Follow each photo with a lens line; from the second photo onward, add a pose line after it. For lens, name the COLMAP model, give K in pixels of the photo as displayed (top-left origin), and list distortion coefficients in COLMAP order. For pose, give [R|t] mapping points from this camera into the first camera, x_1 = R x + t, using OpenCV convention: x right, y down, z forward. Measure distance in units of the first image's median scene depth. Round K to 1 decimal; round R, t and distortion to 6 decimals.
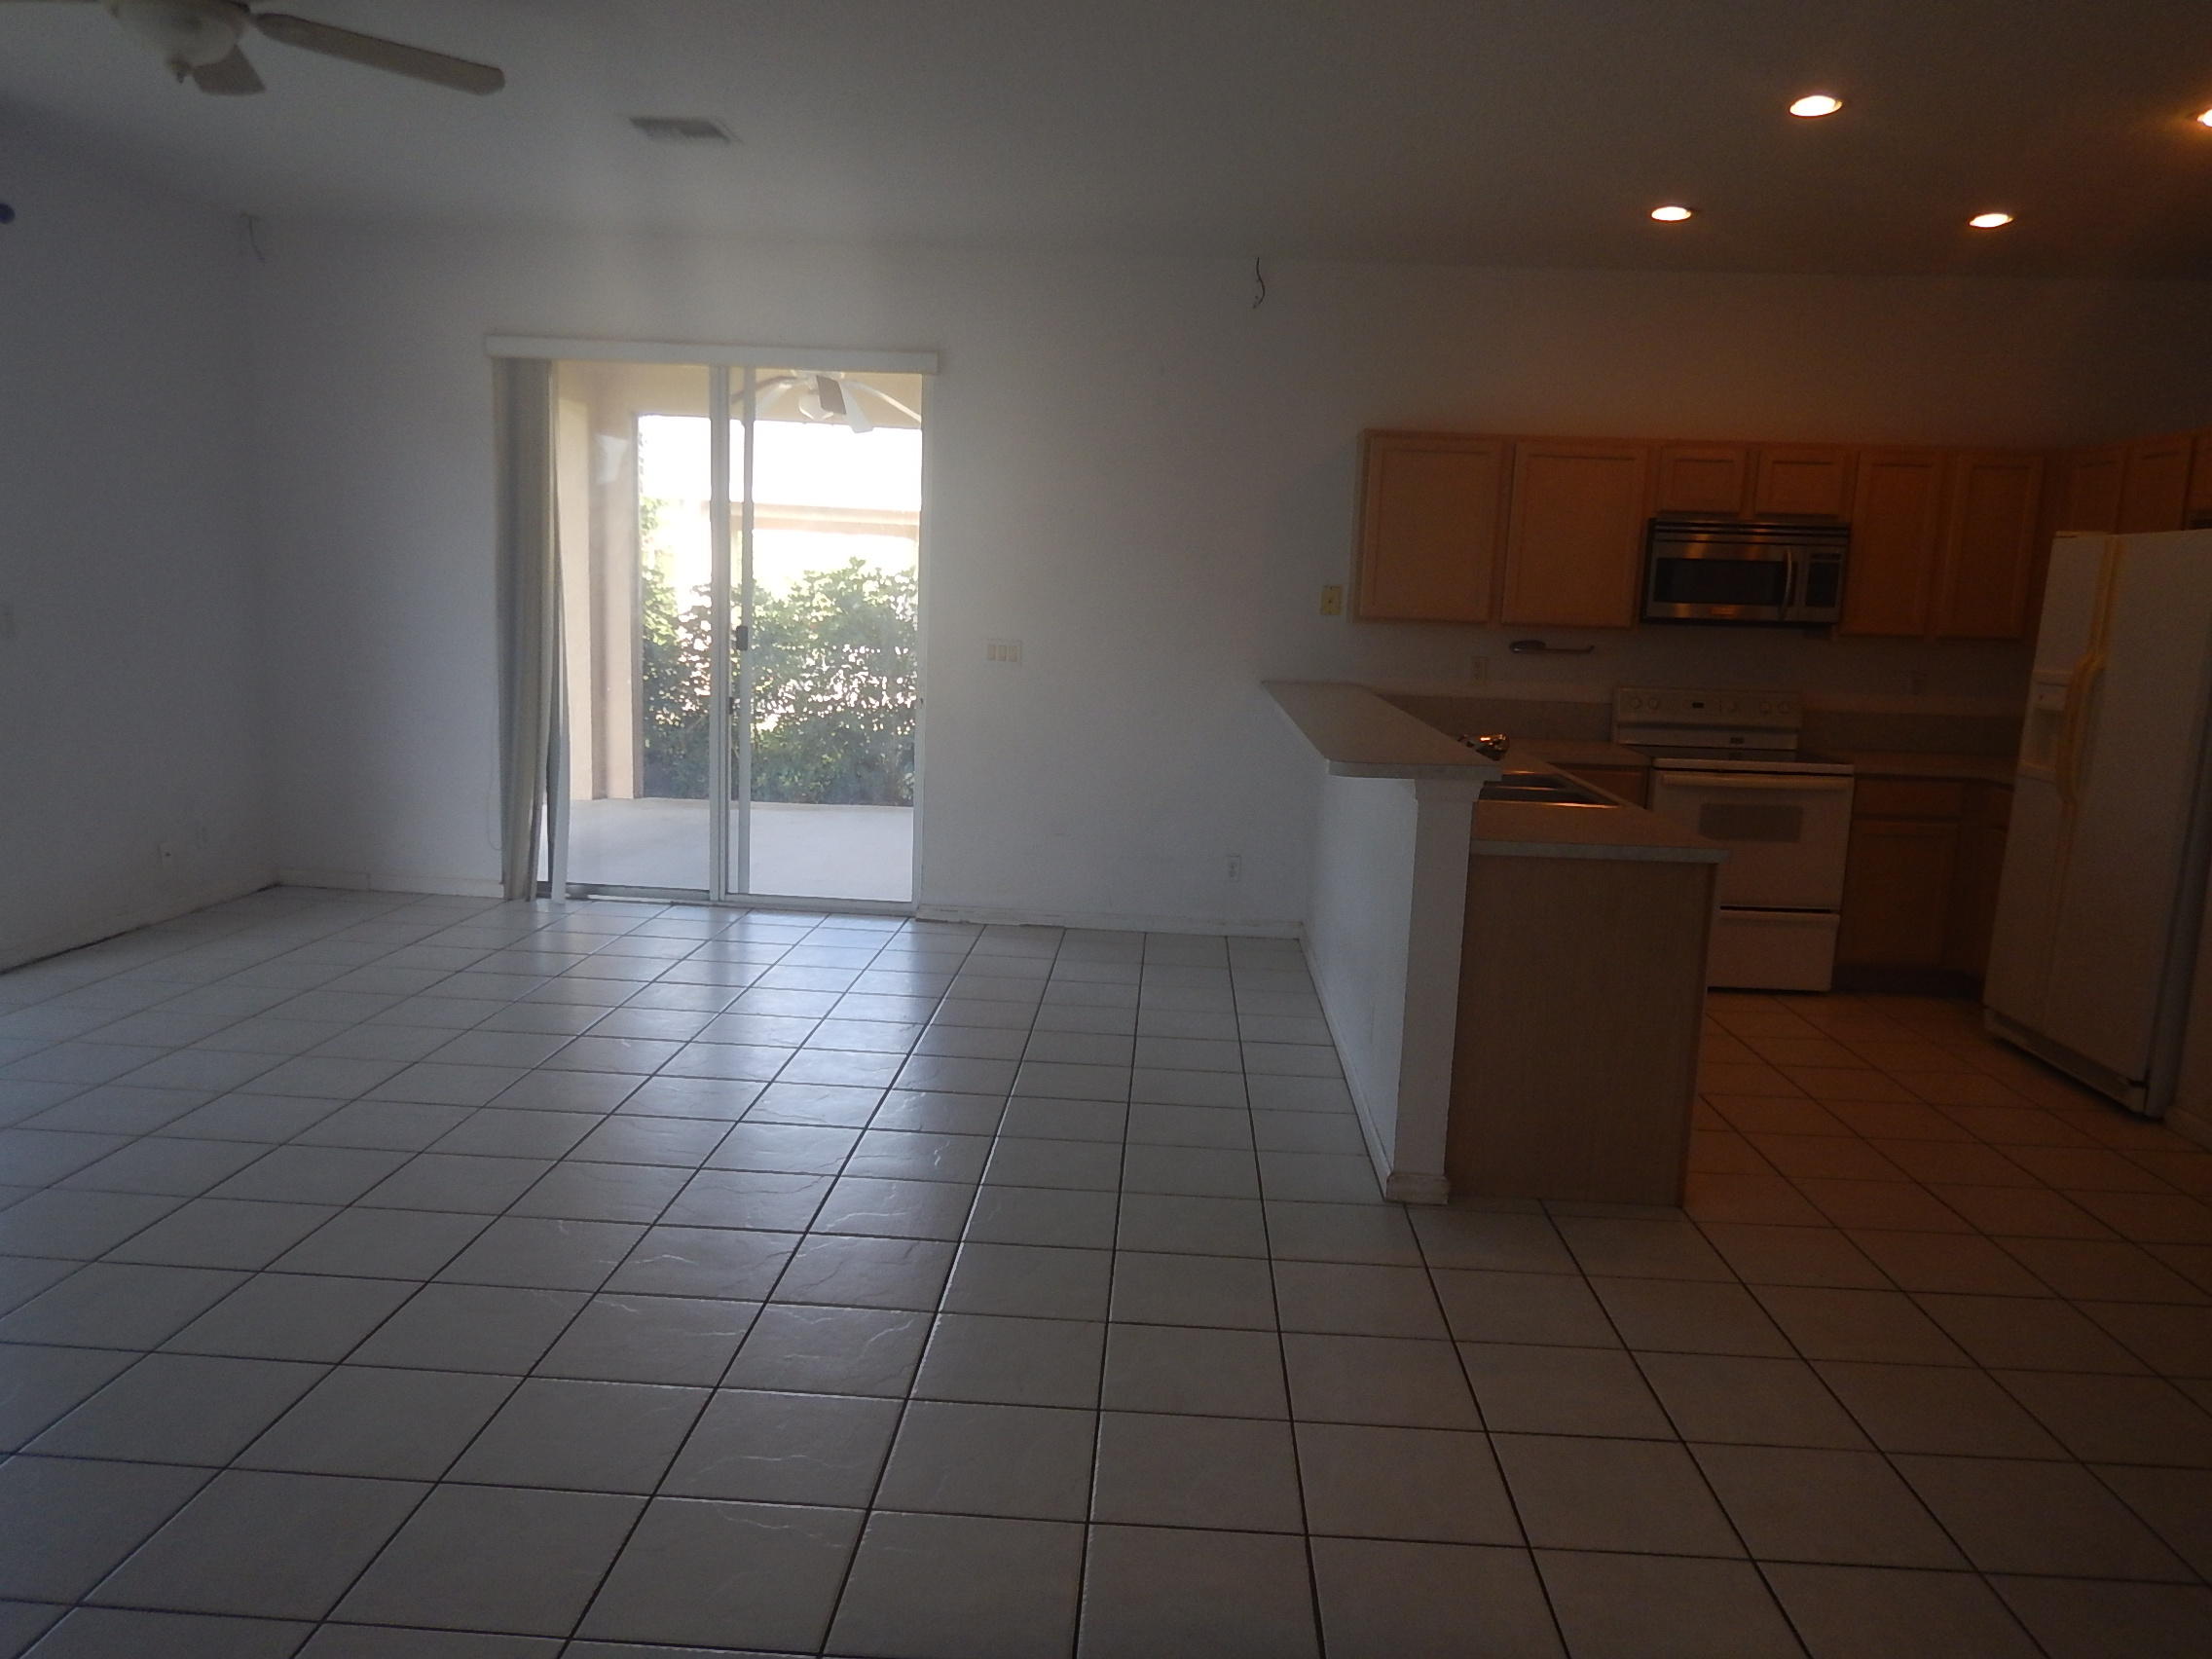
lens RADIAL K [[1585.8, 0, 1110.2], [0, 1585.8, 846.4], [0, 0, 1]] dist [0.004658, 0.027266]
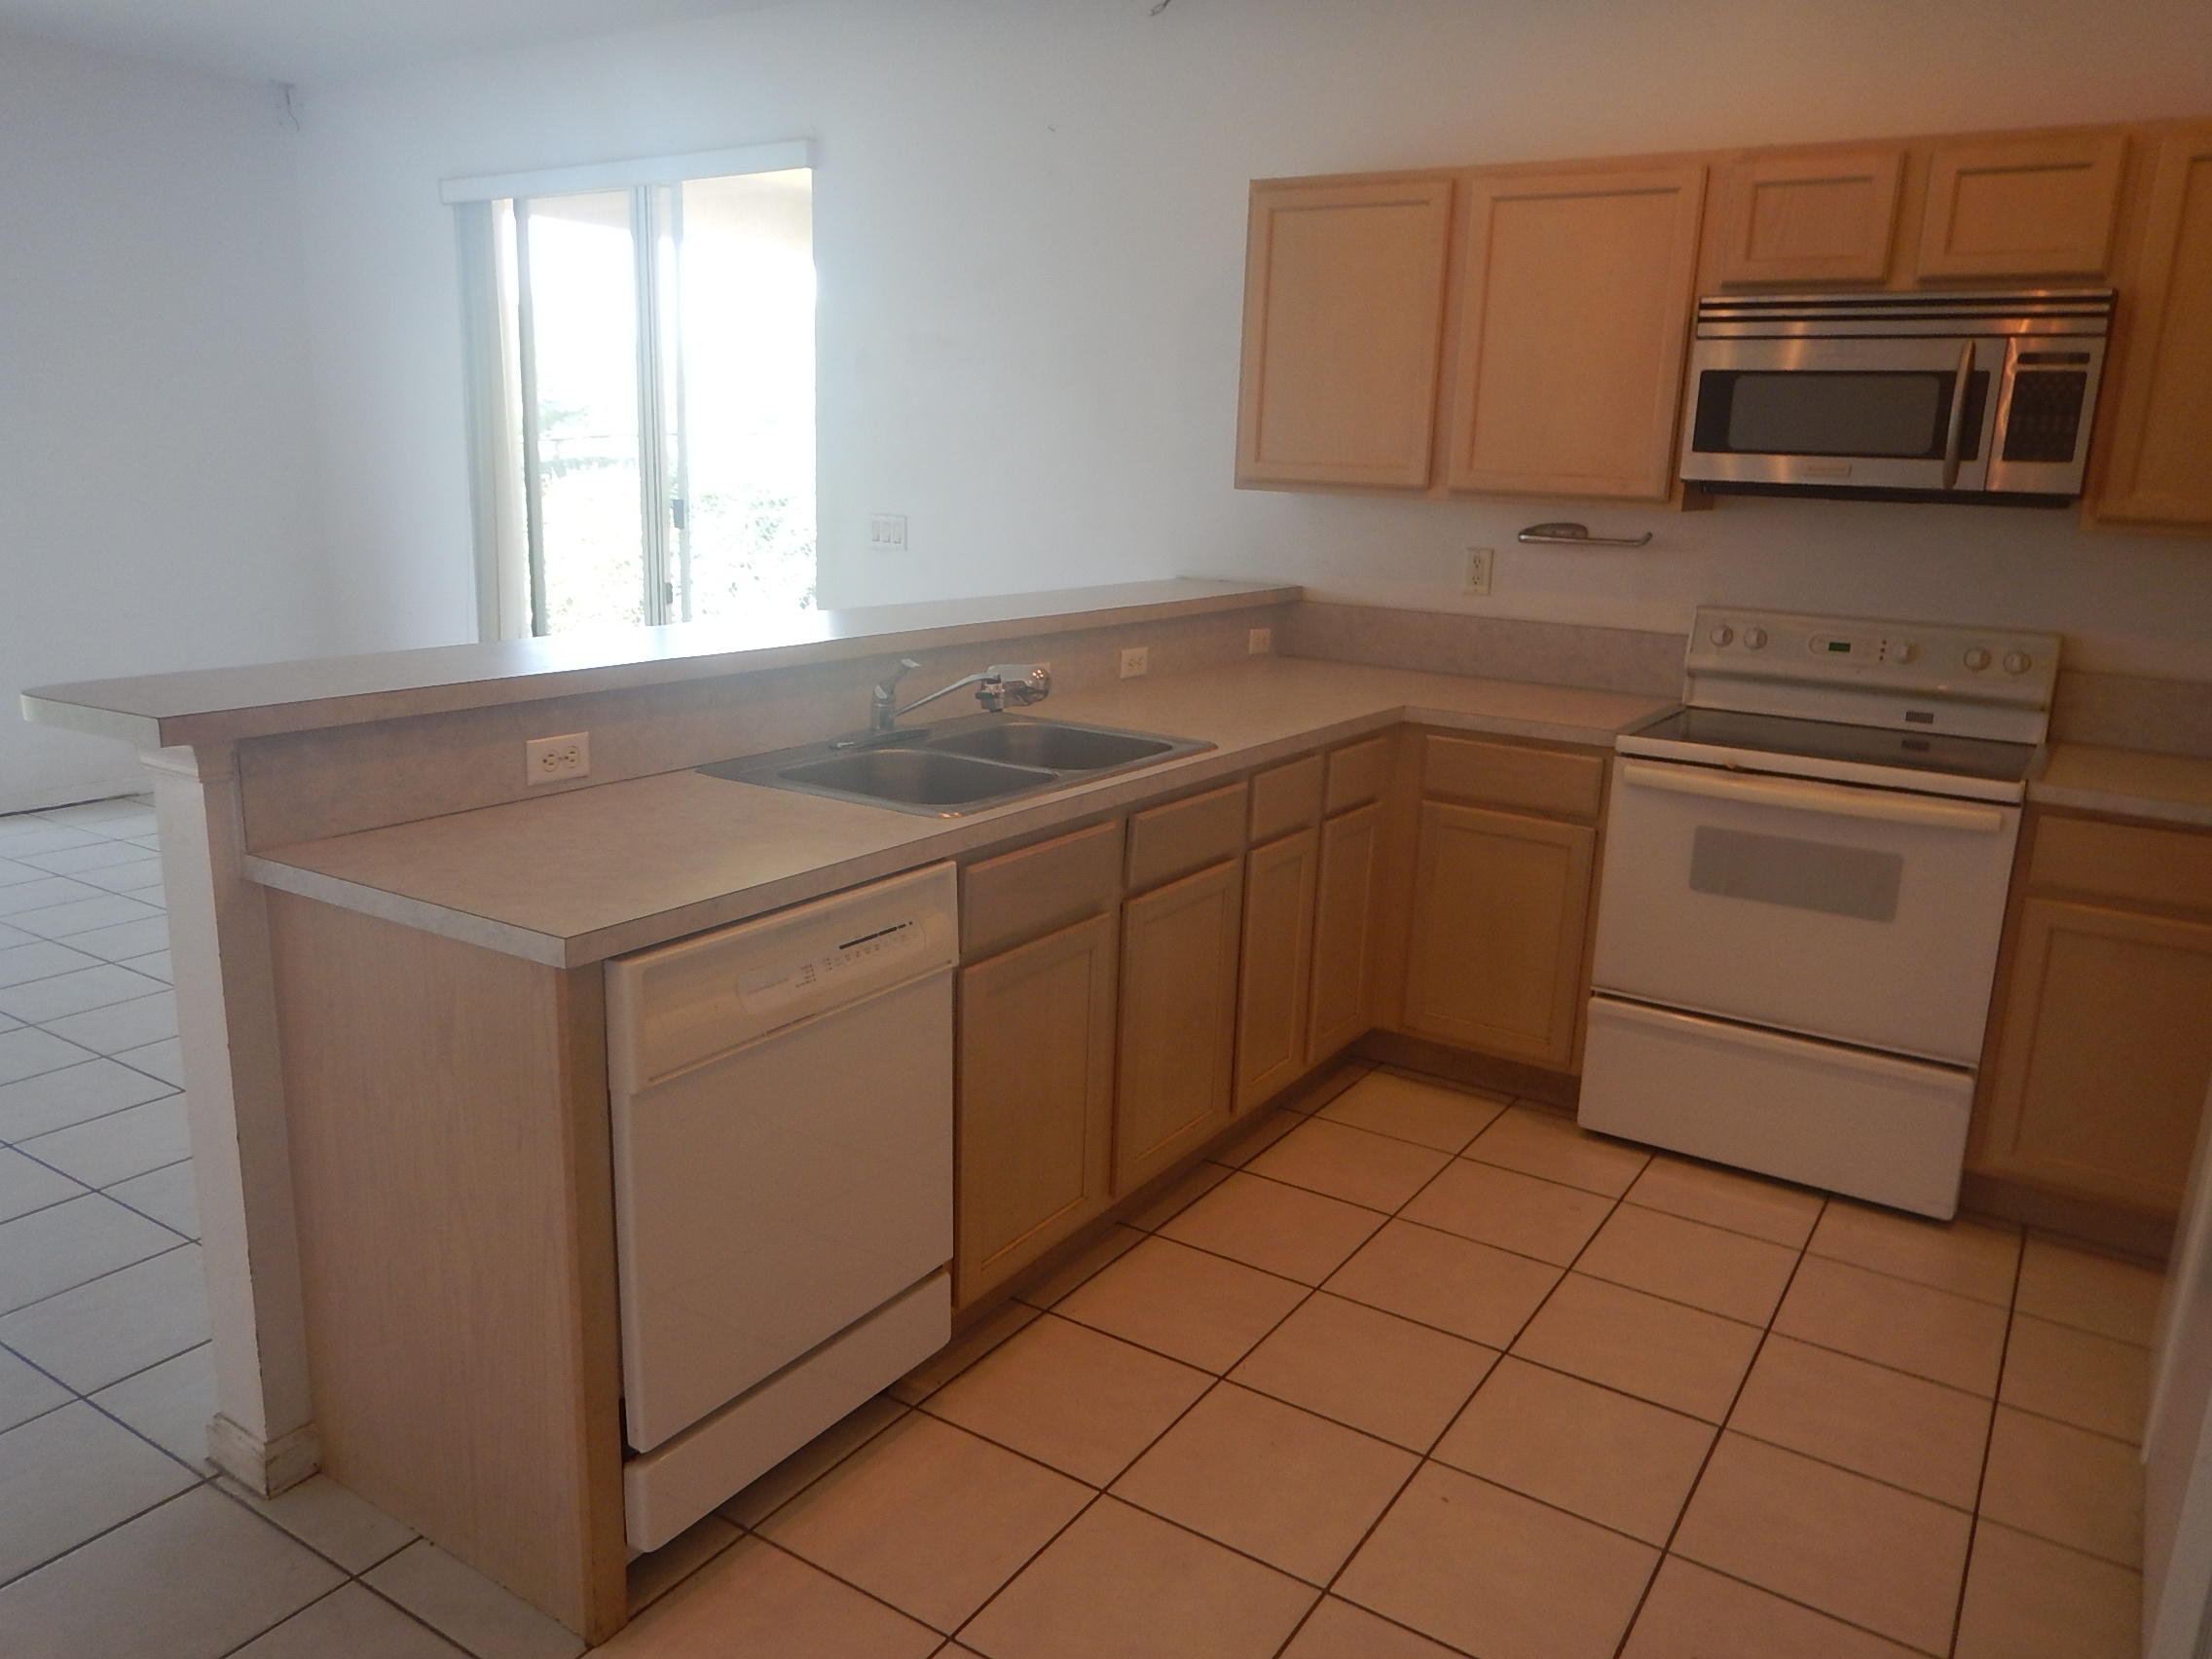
lens RADIAL K [[1586.6, 0, 1102.1], [0, 1586.6, 846.5], [0, 0, 1]] dist [-0.044996, 0.007252]
pose [[0.858802, 0.112194, -0.499871, 0.429880], [-0.081389, 0.993213, 0.083093, -0.045084], [0.505801, -0.030676, 0.862105, 0.404012]]
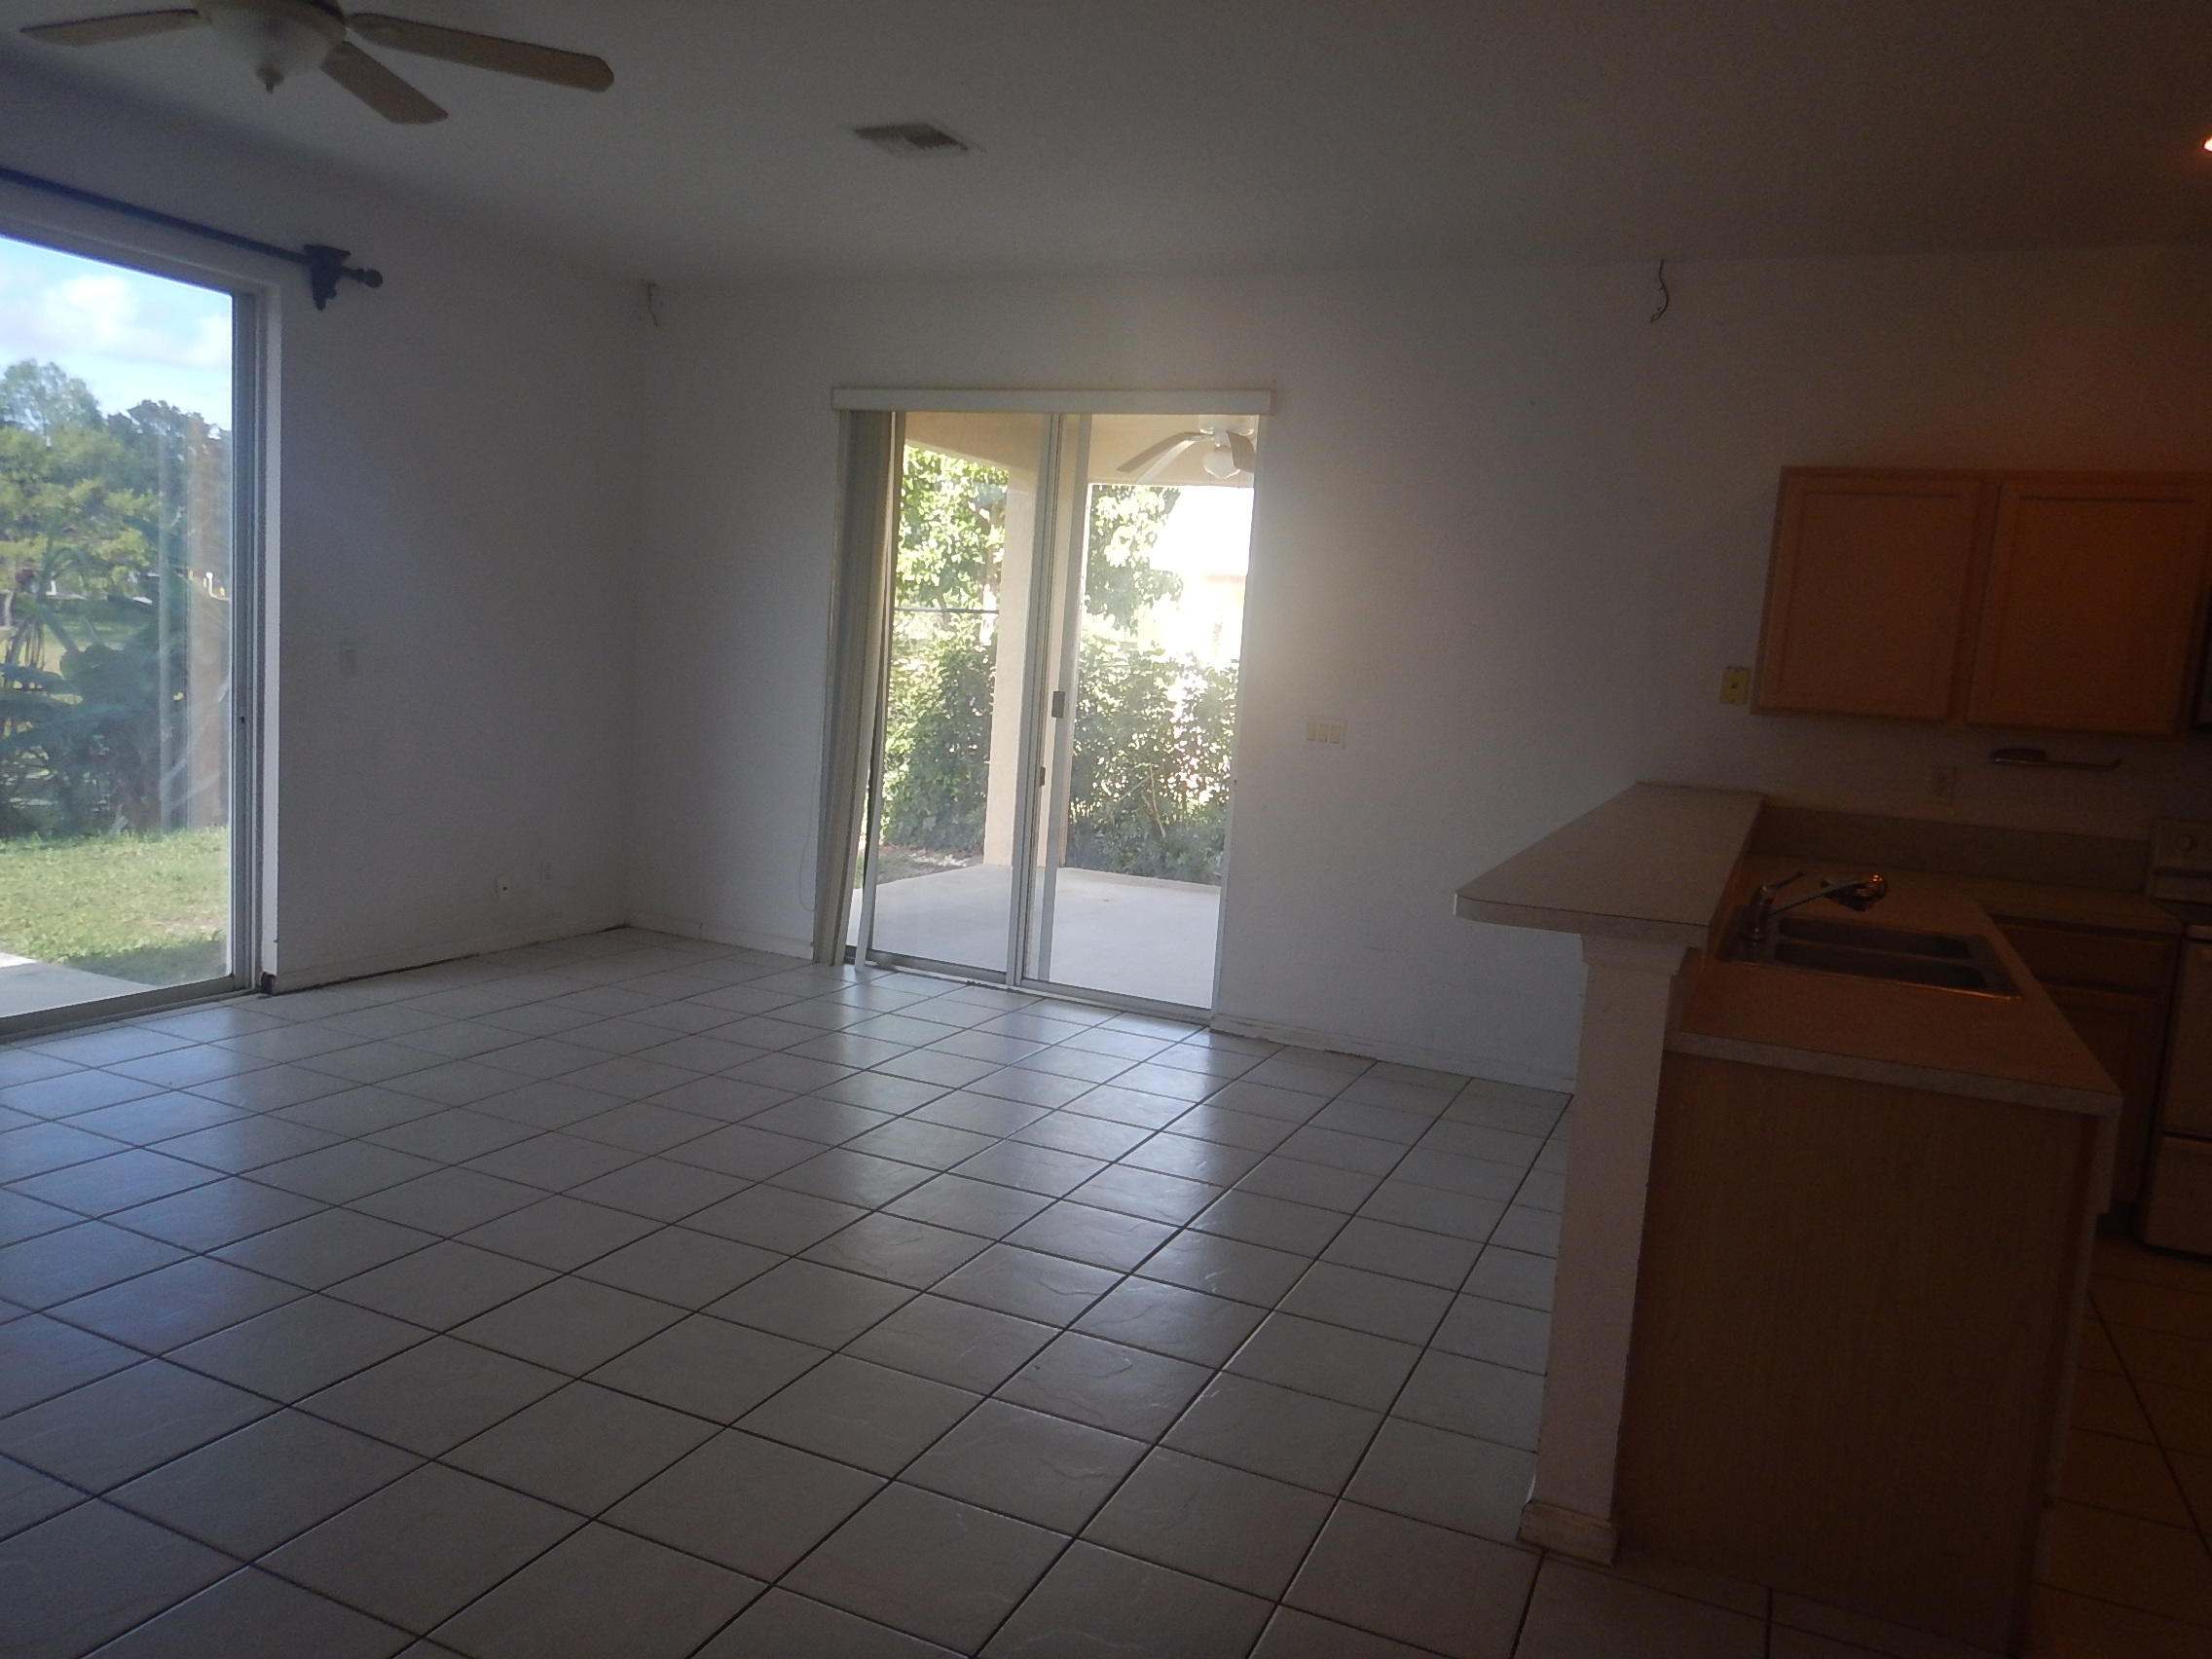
lens RADIAL K [[1585.8, 0, 1110.2], [0, 1585.8, 846.4], [0, 0, 1]] dist [0.004658, 0.027266]
pose [[0.931753, 0.072357, -0.355811, 0.137512], [-0.090452, 0.995304, -0.034460, -0.020899], [0.351647, 0.064292, 0.933922, 0.162352]]
